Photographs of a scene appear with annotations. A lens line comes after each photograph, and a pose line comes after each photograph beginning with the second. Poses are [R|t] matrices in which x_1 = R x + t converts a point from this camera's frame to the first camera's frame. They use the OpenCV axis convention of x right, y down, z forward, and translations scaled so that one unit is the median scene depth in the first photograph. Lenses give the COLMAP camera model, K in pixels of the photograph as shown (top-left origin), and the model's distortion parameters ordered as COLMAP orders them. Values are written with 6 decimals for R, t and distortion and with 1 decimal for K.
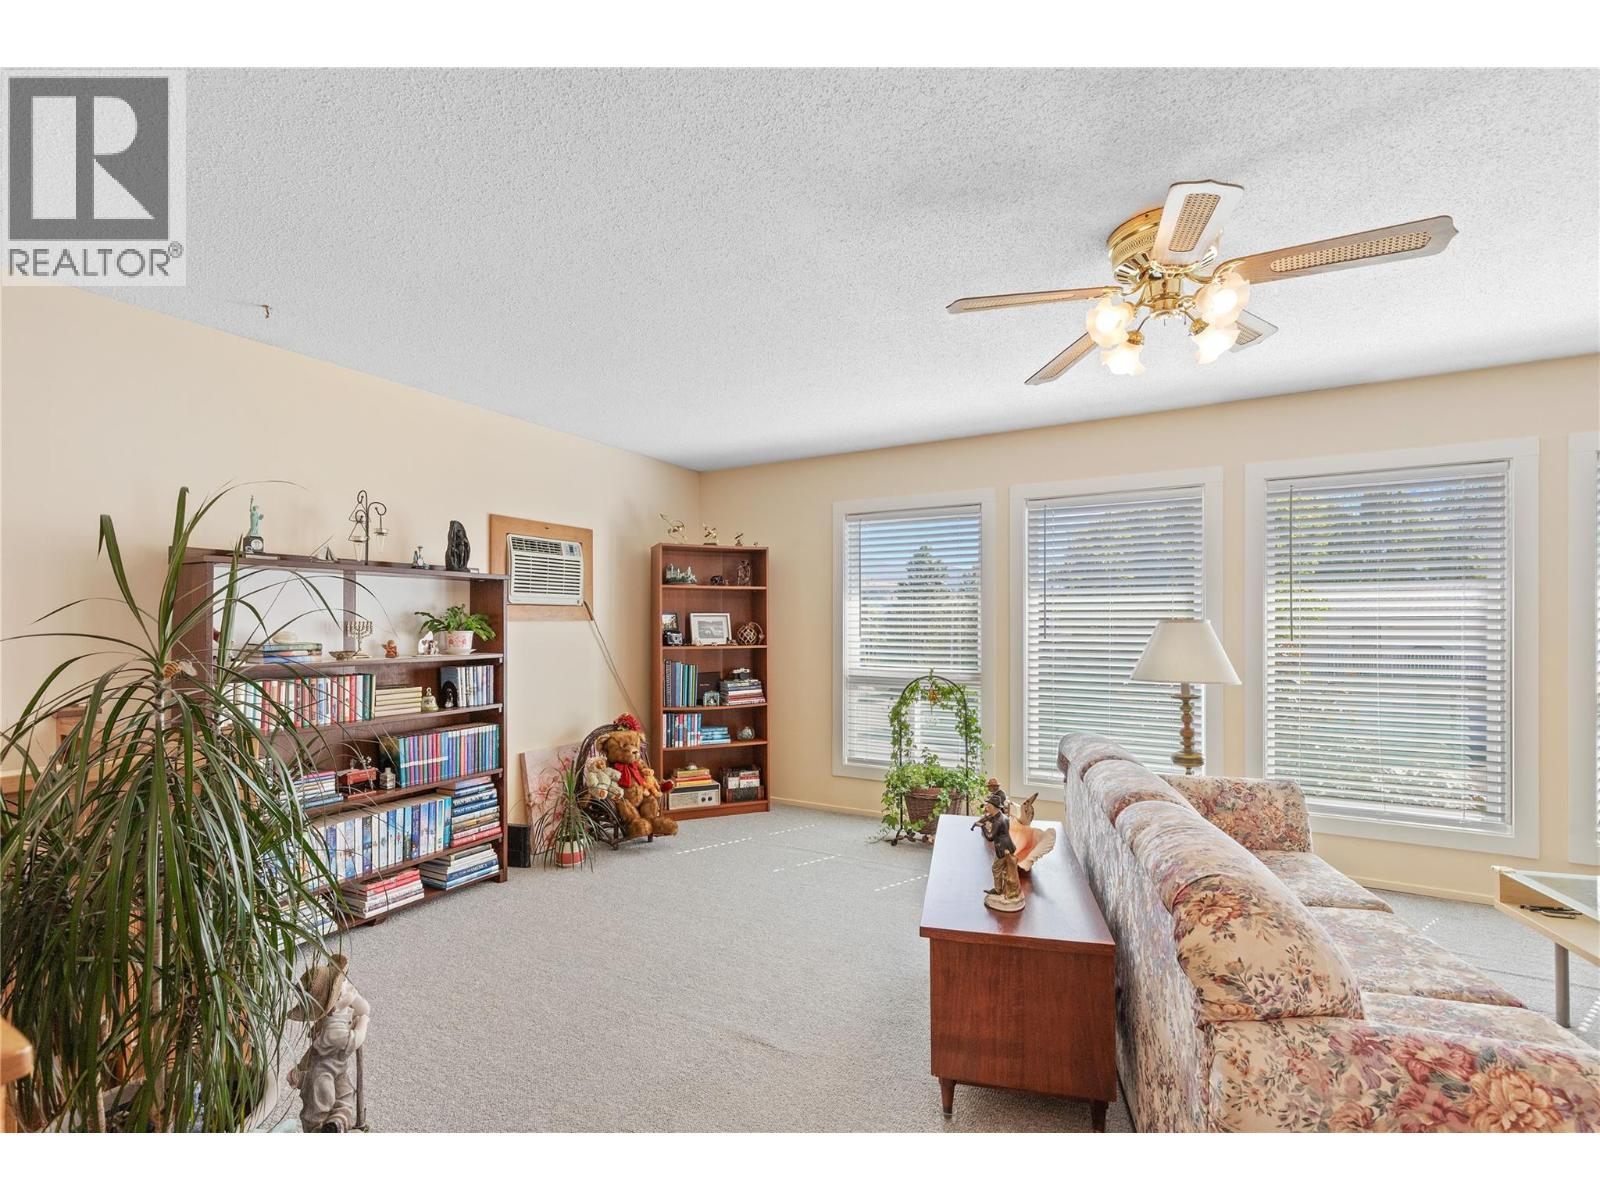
lens RADIAL K [[726.0, 0, 792.1], [0, 726.0, 629.2], [0, 0, 1]] dist [0.013401, 0.000020]
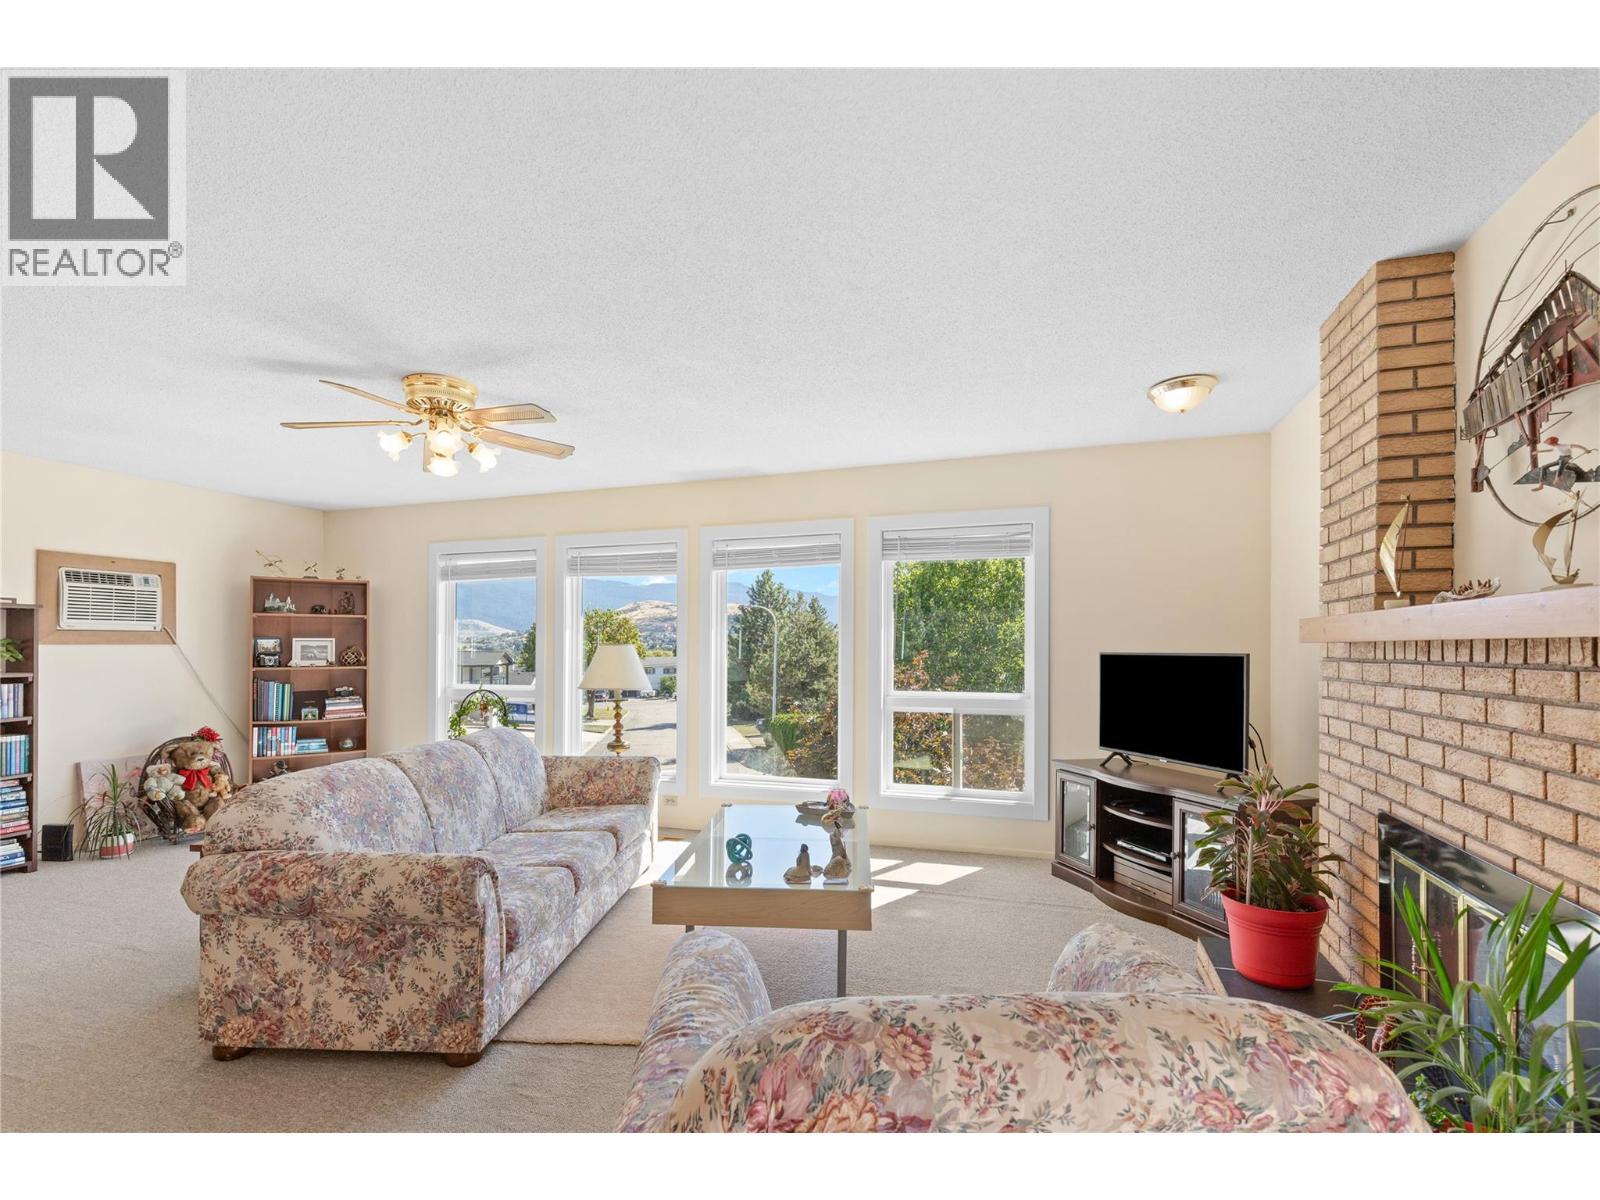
lens RADIAL K [[734.4, 0, 798.0], [0, 734.4, 646.3], [0, 0, 1]] dist [0.000301, -0.000086]
pose [[0.979649, -0.000809, 0.200718, 0.453343], [0.003028, 0.999938, -0.010745, 0.005891], [-0.200696, 0.011134, 0.979590, -0.309776]]
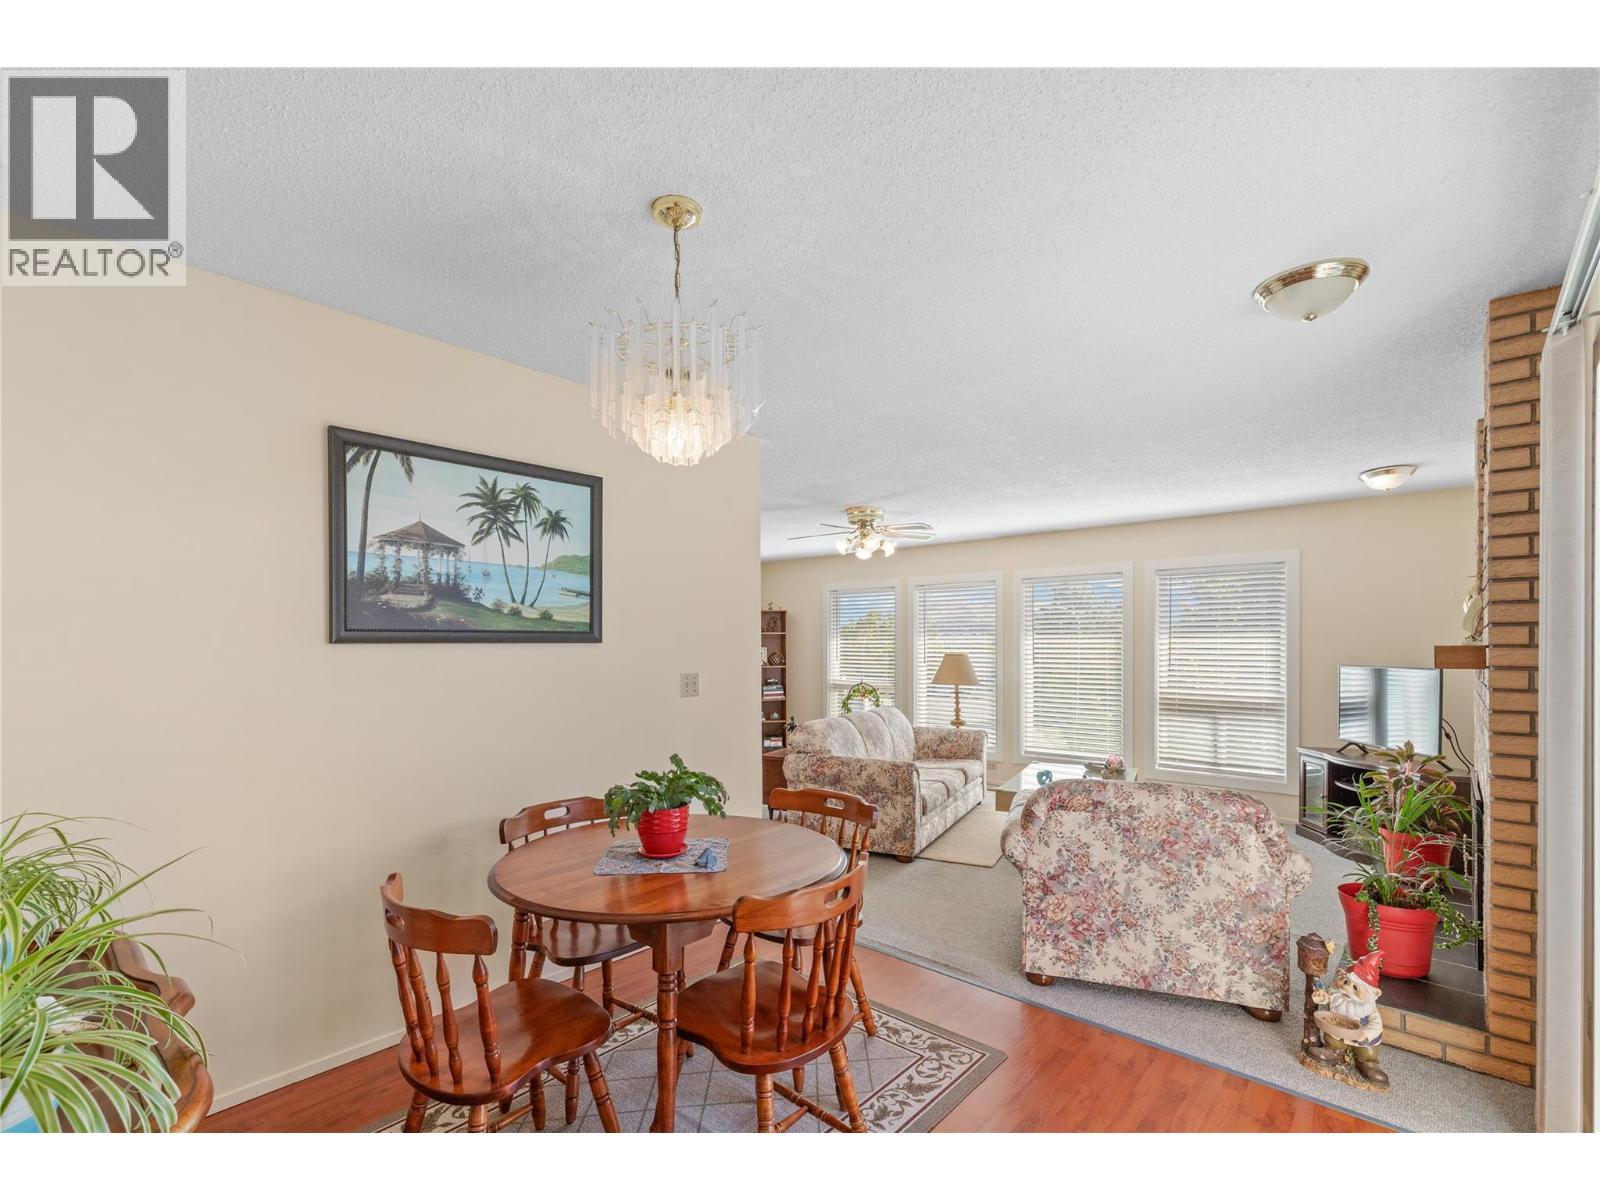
lens RADIAL K [[726.0, 0, 792.1], [0, 726.0, 629.2], [0, 0, 1]] dist [0.013401, 0.000020]
pose [[0.978956, -0.002030, -0.204062, 0.384078], [-0.004817, 0.999442, -0.033055, -0.009566], [0.204015, 0.033342, 0.978400, -0.817196]]
